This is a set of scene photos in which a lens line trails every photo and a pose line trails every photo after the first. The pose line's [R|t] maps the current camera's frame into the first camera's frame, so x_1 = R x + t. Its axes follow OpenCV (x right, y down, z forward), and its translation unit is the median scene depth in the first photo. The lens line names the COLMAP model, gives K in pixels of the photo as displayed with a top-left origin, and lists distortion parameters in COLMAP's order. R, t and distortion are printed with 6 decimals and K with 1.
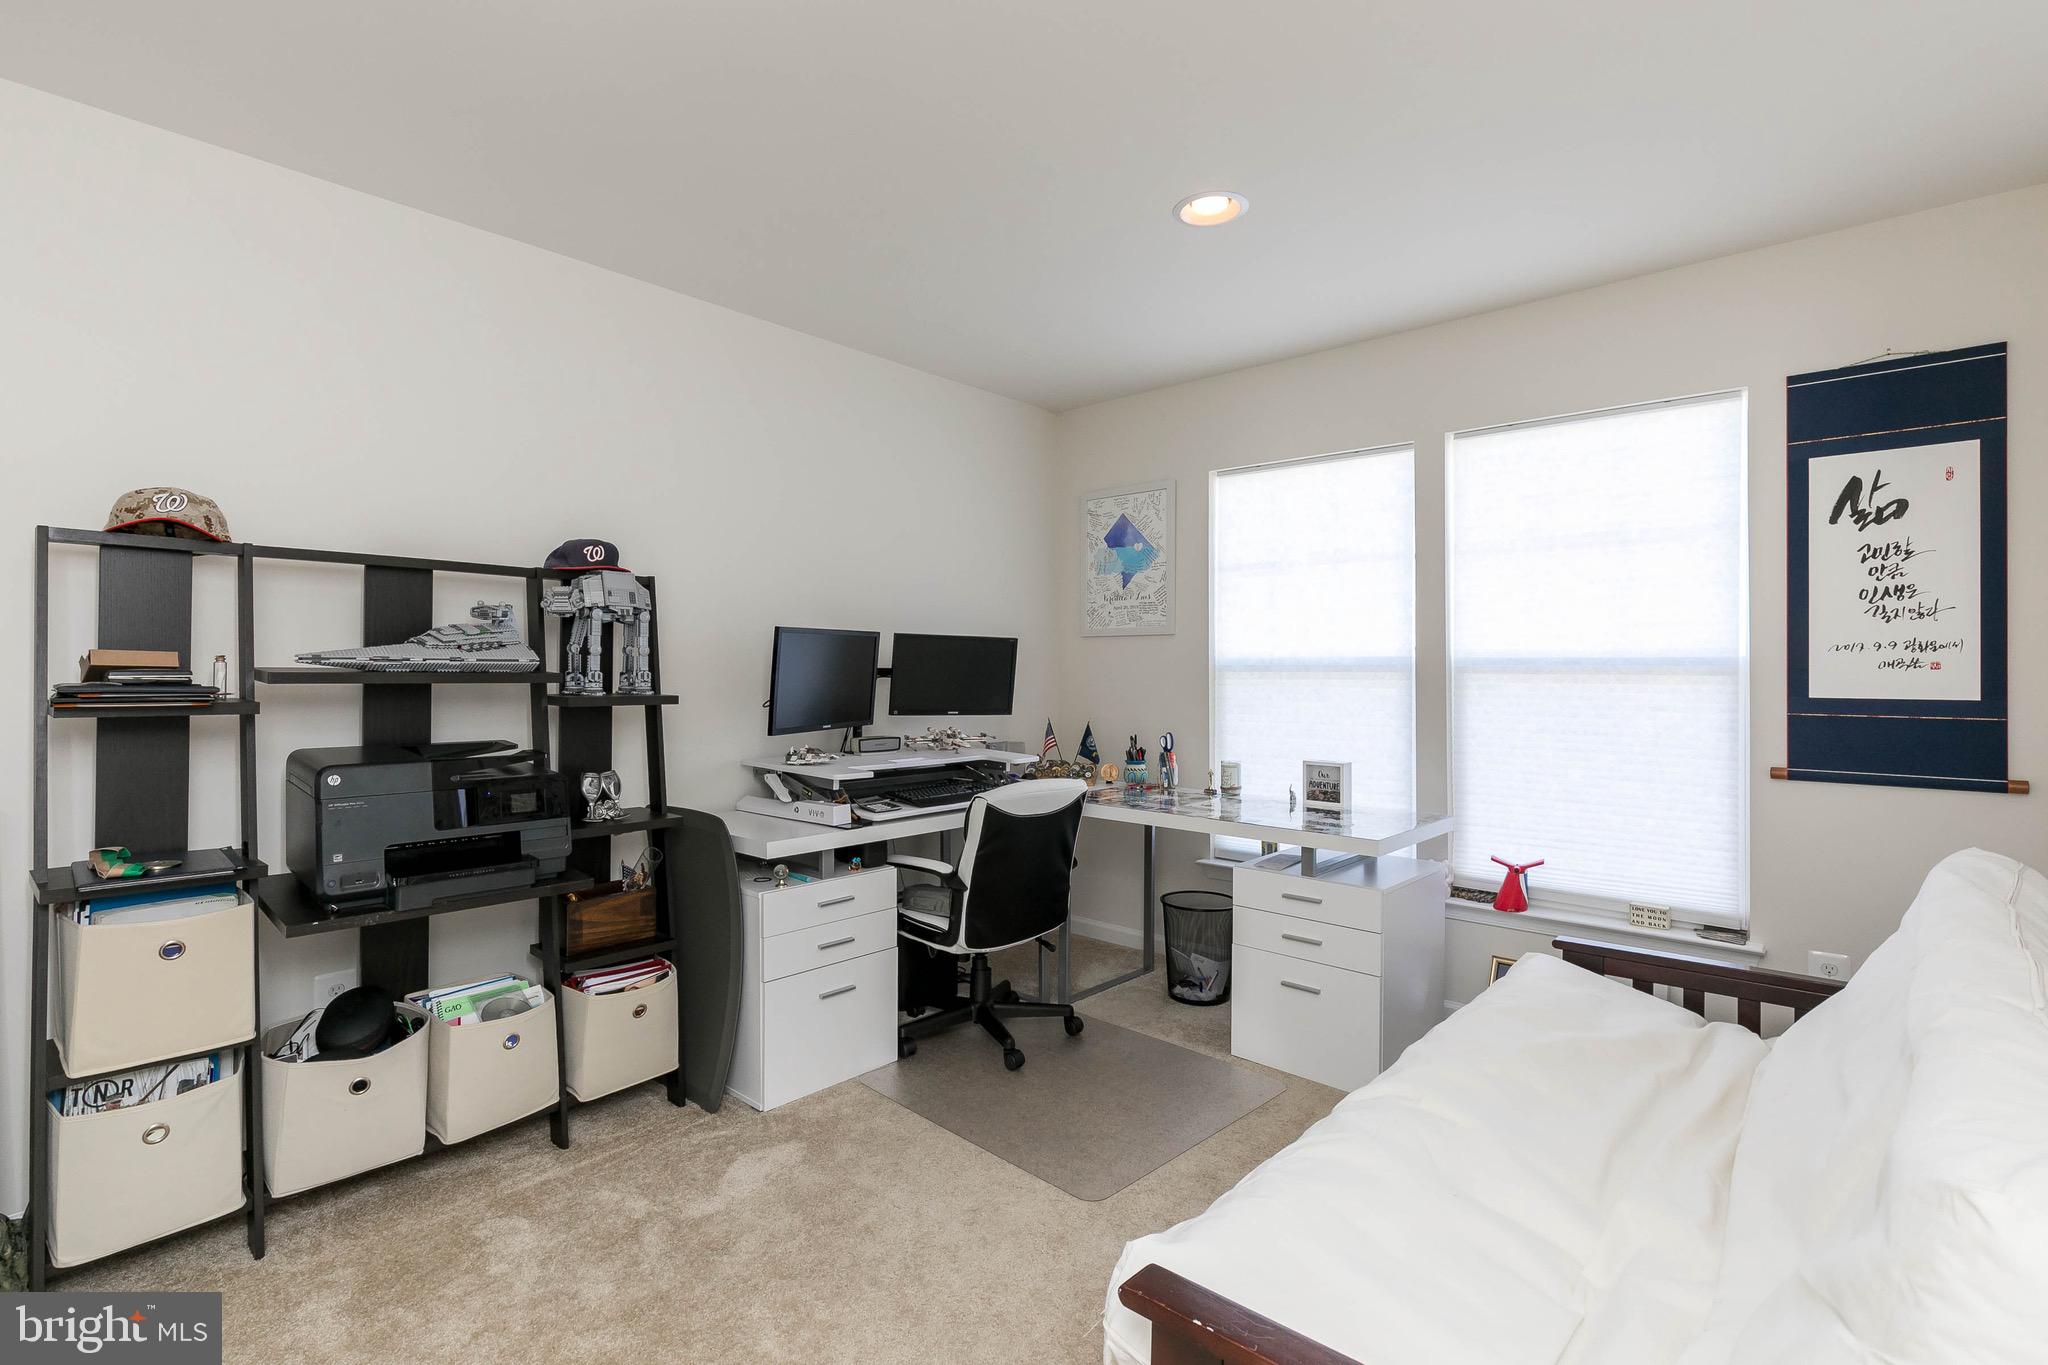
lens RADIAL K [[947.5, 0, 1024.0], [0, 947.5, 682.5], [0, 0, 1]] dist [0.000107, -0.000195]
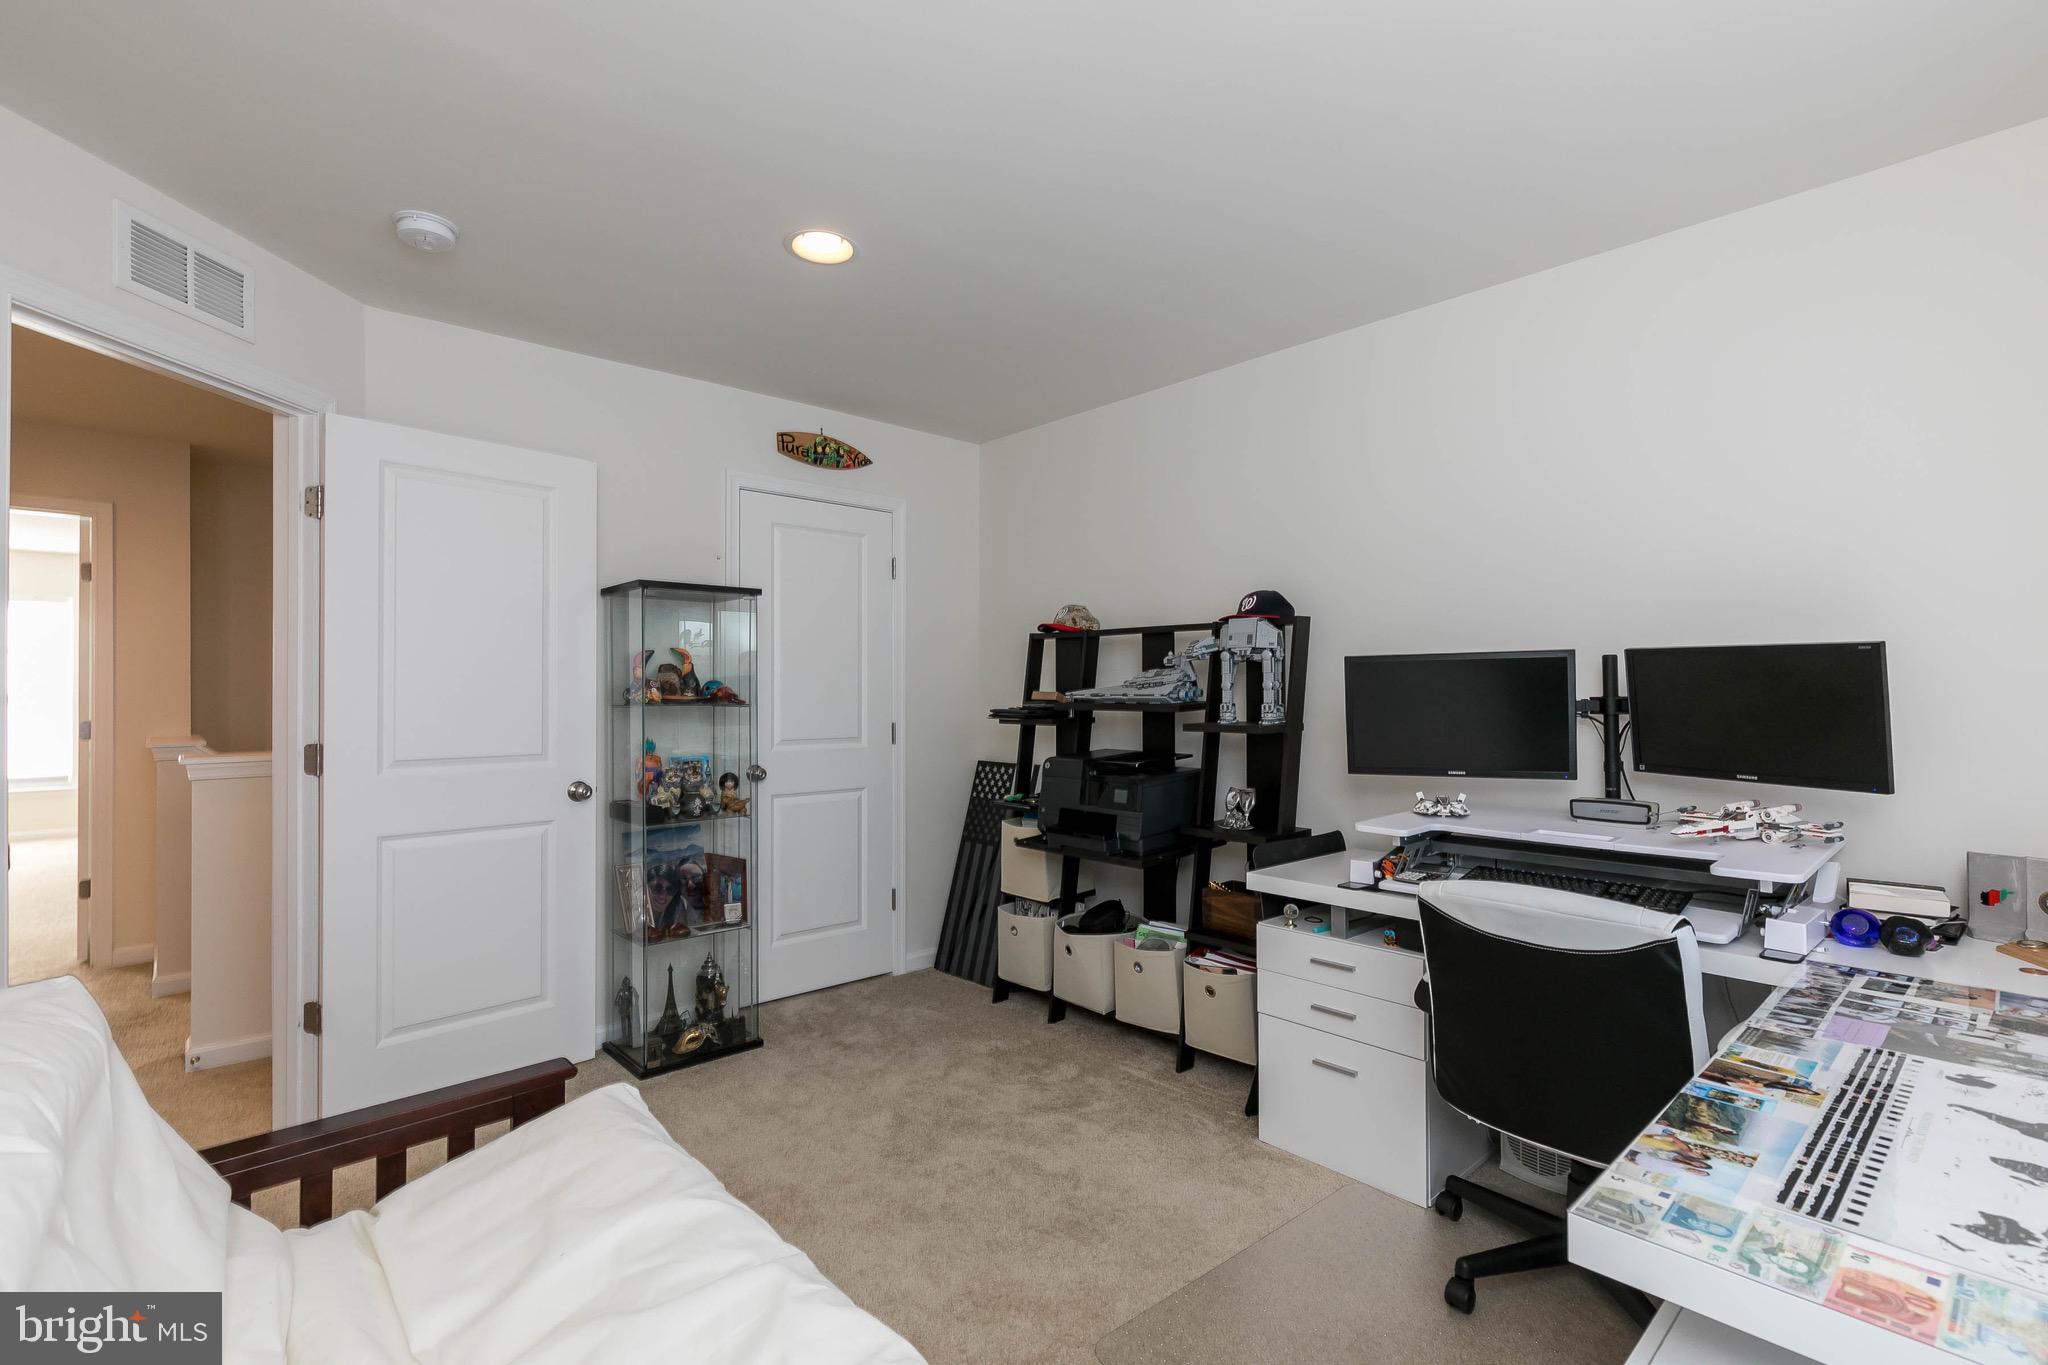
lens RADIAL K [[947.5, 0, 1024.0], [0, 947.5, 682.5], [0, 0, 1]] dist [0.000107, -0.000195]
pose [[-0.106501, -0.008963, -0.994272, 0.791838], [-0.006017, 0.999947, -0.008369, -0.026445], [0.994294, 0.005091, -0.106549, 0.889161]]
